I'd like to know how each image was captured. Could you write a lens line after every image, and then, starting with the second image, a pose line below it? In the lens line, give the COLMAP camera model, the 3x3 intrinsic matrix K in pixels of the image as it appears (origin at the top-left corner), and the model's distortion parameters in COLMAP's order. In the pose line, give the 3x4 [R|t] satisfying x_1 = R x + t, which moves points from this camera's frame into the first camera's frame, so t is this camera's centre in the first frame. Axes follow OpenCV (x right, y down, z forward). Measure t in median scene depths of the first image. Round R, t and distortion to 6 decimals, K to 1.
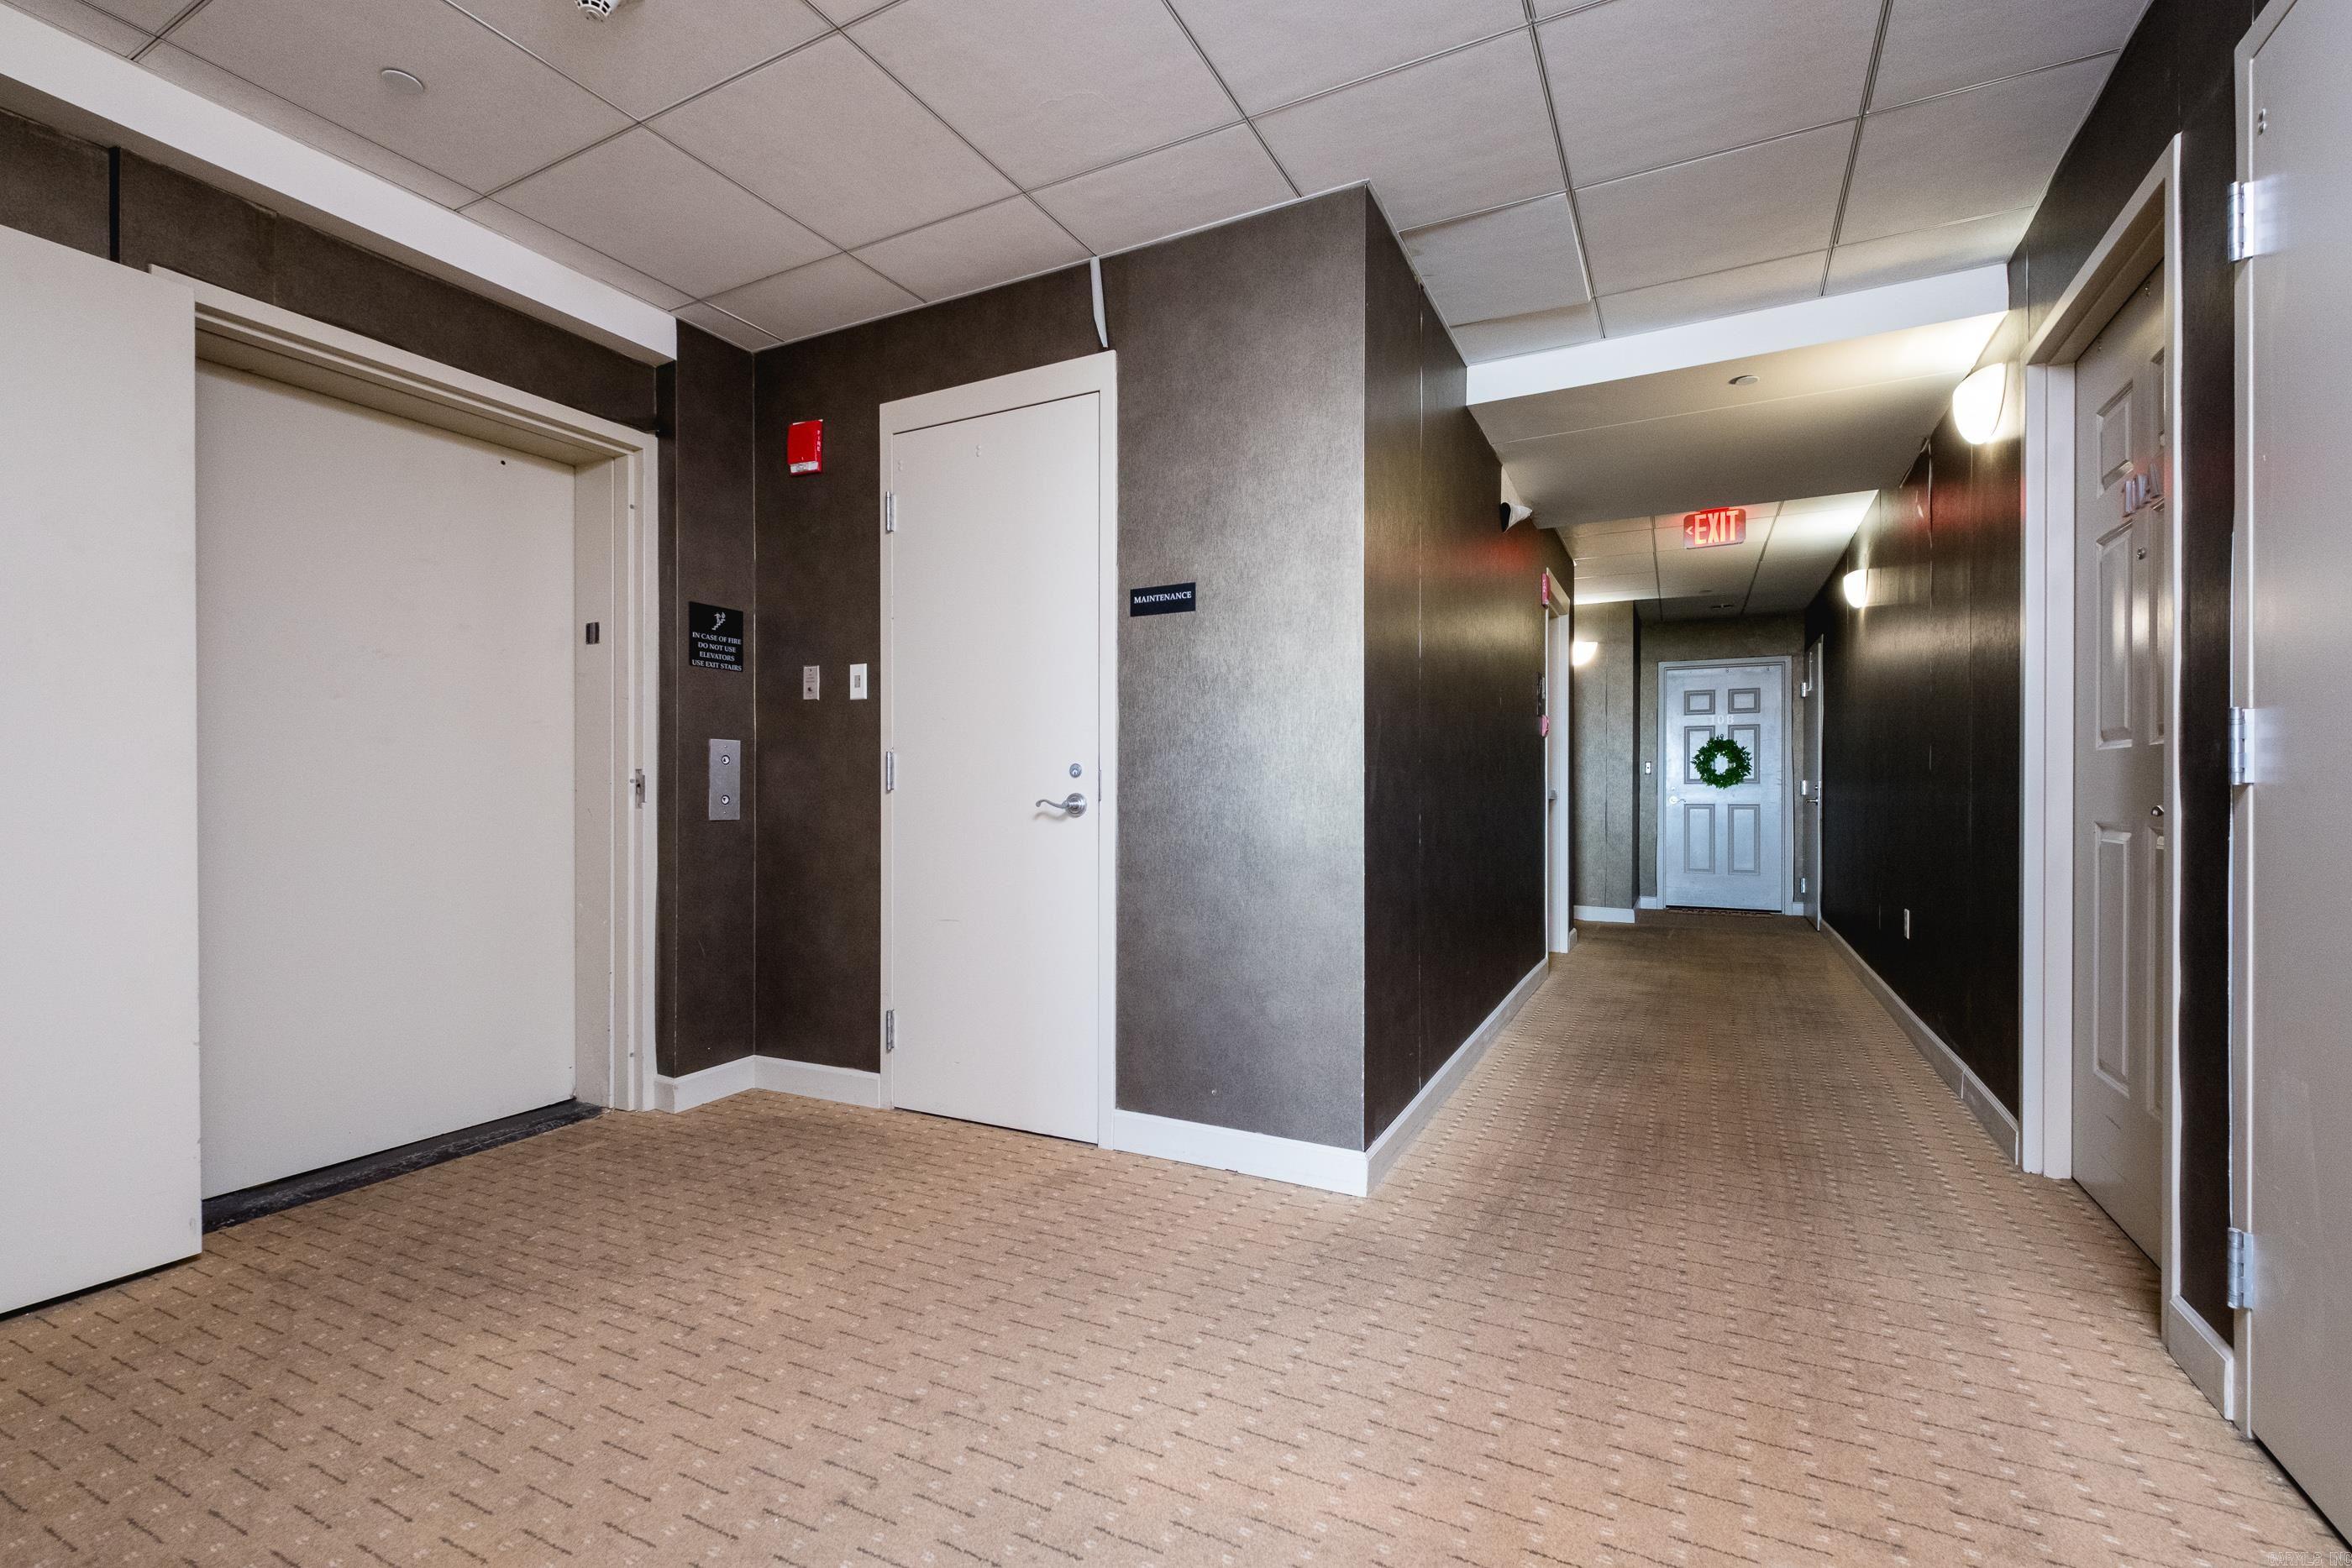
lens RADIAL K [[1033.4, 0, 1181.1], [0, 1033.4, 790.8], [0, 0, 1]] dist [0.007012, -0.005402]
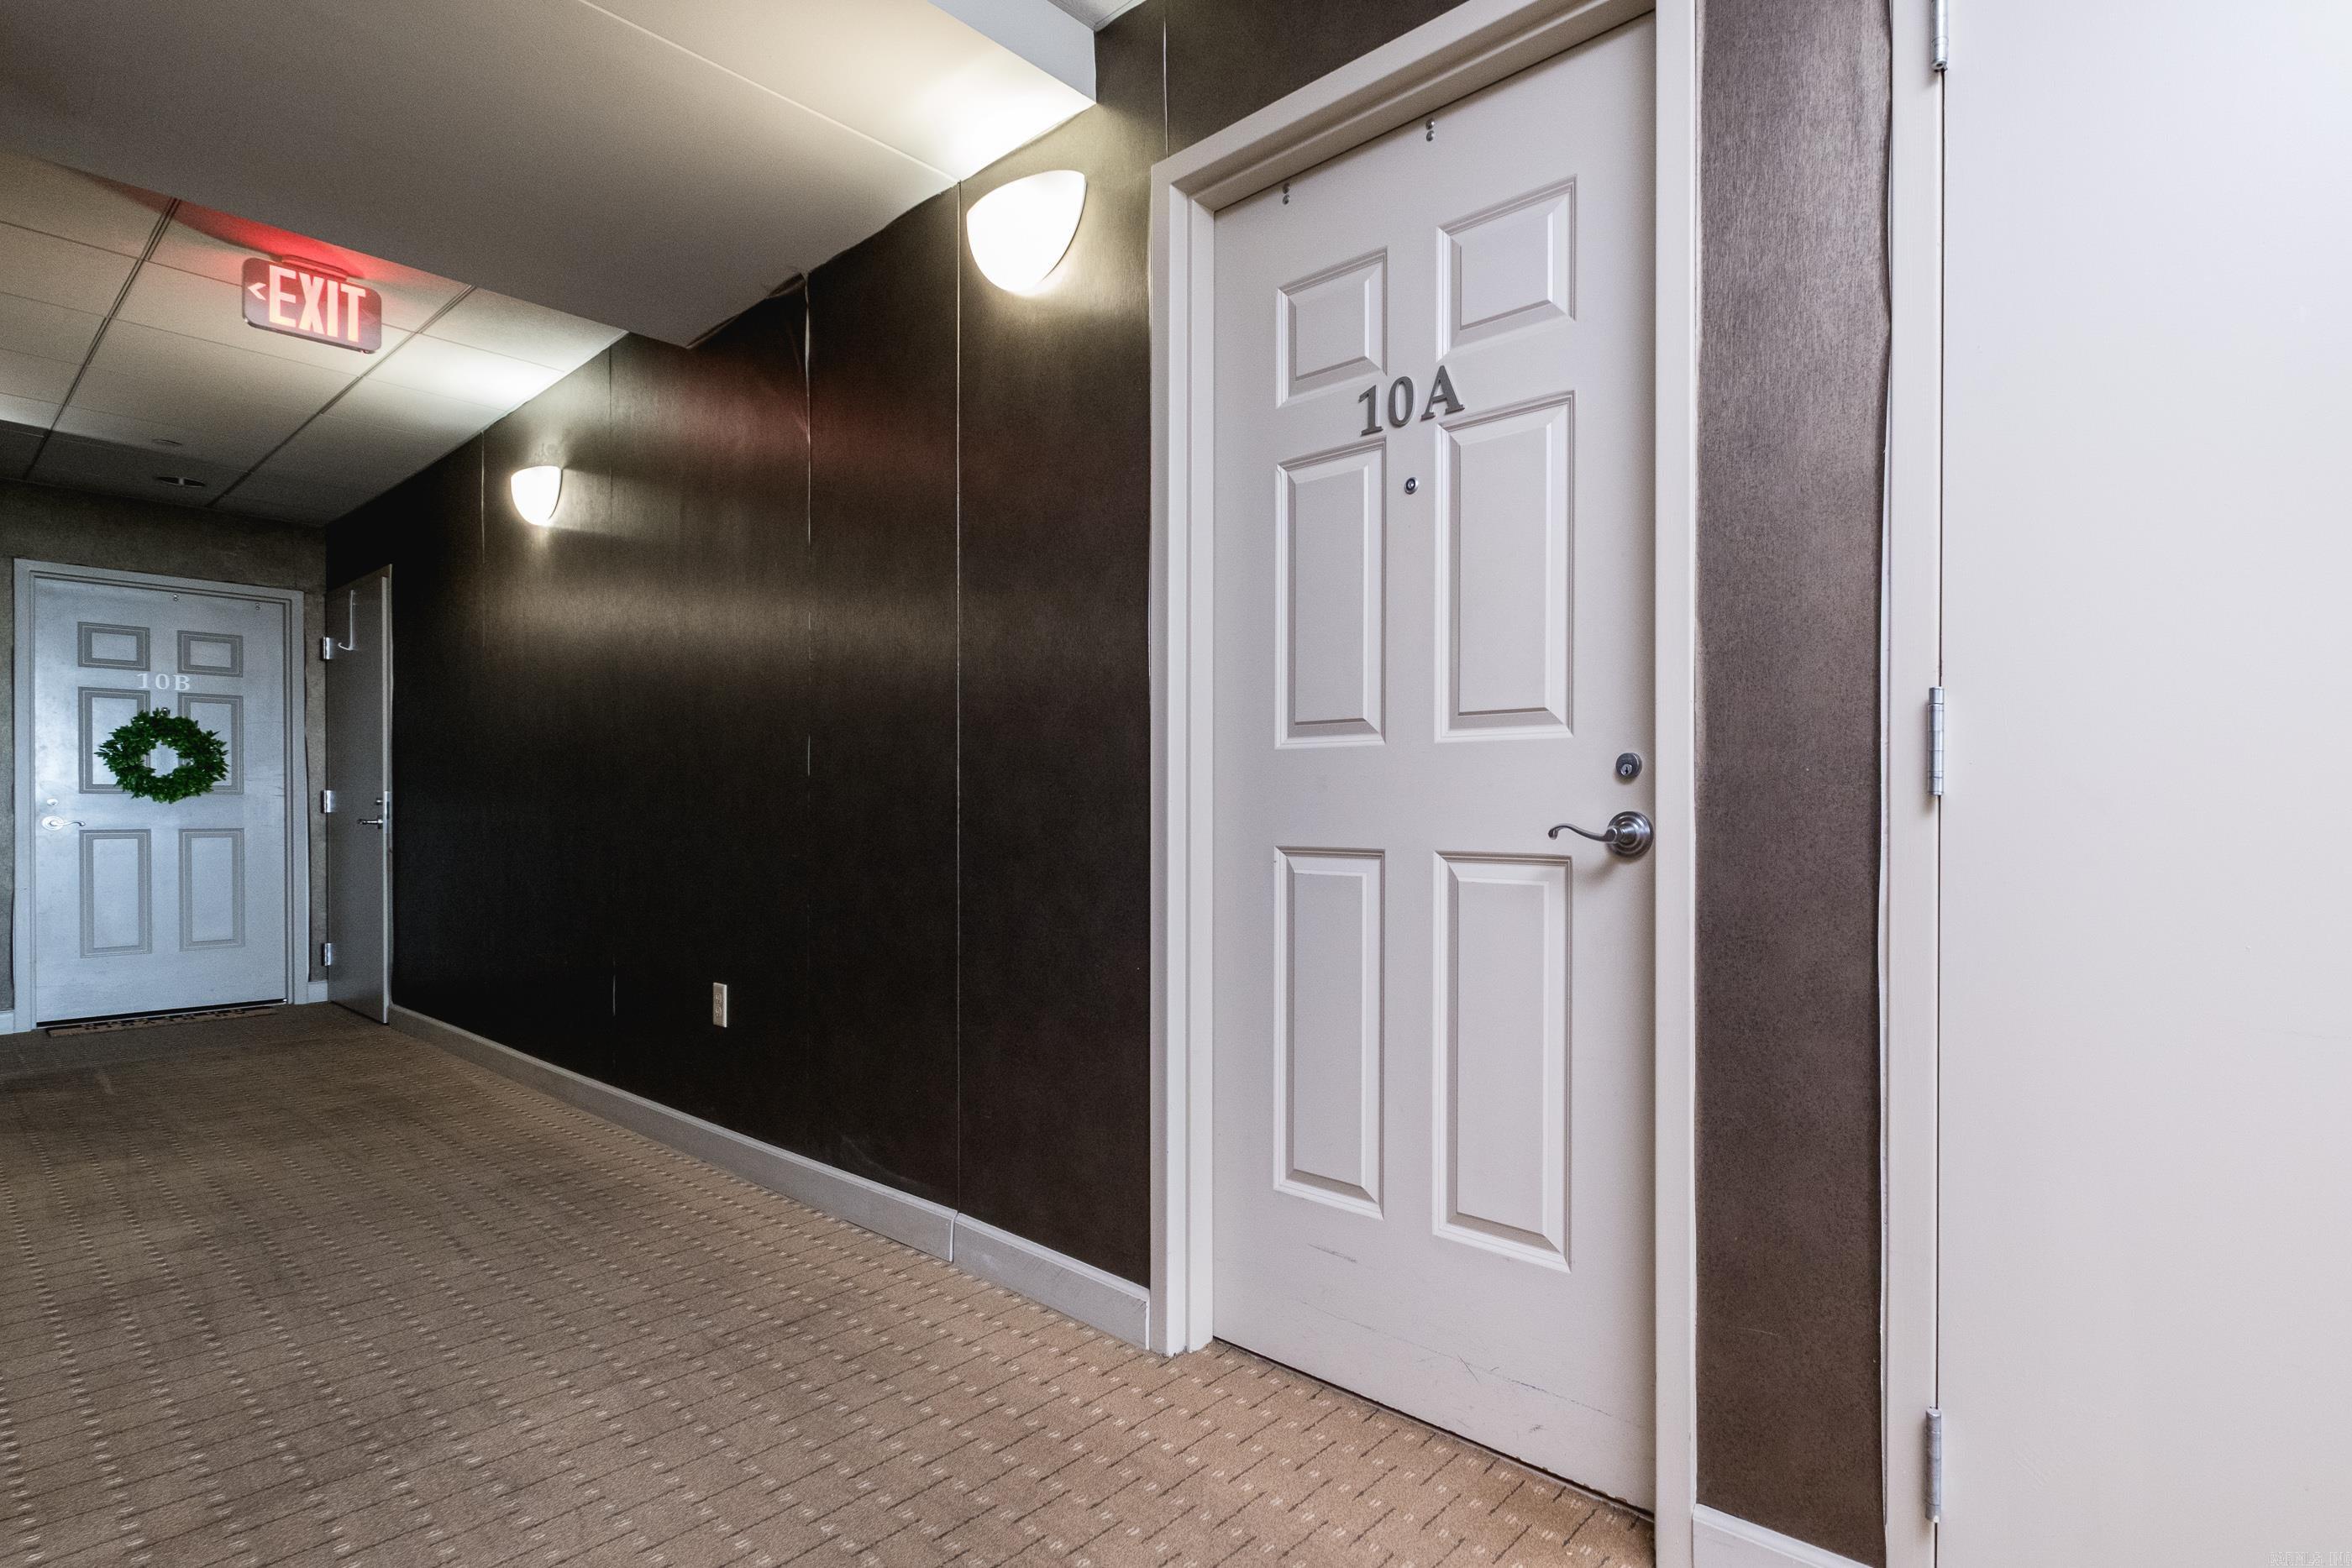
lens RADIAL K [[1090.0, 0, 1205.9], [0, 1090.0, 818.0], [0, 0, 1]] dist [0.000318, -0.000592]
pose [[0.194026, -0.009141, 0.980954, 0.042012], [-0.000580, 0.999955, 0.009433, 0.000588], [-0.980996, -0.002400, 0.194012, 0.320571]]
